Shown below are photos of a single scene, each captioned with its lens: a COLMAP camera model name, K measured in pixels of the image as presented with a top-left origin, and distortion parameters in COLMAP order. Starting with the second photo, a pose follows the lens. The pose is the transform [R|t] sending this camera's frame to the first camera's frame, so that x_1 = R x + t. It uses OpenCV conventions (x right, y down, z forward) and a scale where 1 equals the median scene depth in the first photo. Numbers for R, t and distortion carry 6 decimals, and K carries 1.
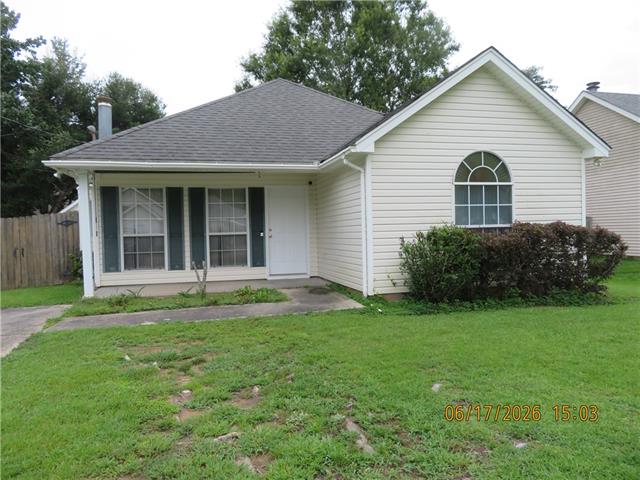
lens RADIAL K [[460.8, 0, 315.3], [0, 460.8, 237.7], [0, 0, 1]] dist [-0.007462, 0.006500]
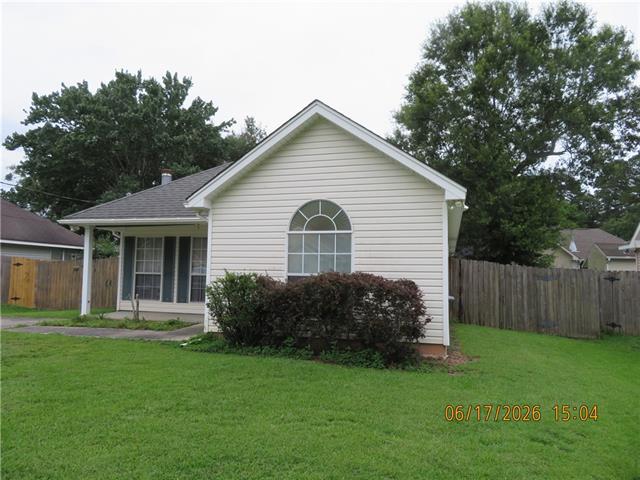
lens RADIAL K [[460.8, 0, 315.6], [0, 460.8, 241.6], [0, 0, 1]] dist [-0.007462, 0.006500]
pose [[0.861626, -0.000056, -0.507543, 0.834357], [-0.045037, 0.996047, -0.076567, -0.019693], [0.505541, 0.088831, 0.858217, 0.137697]]
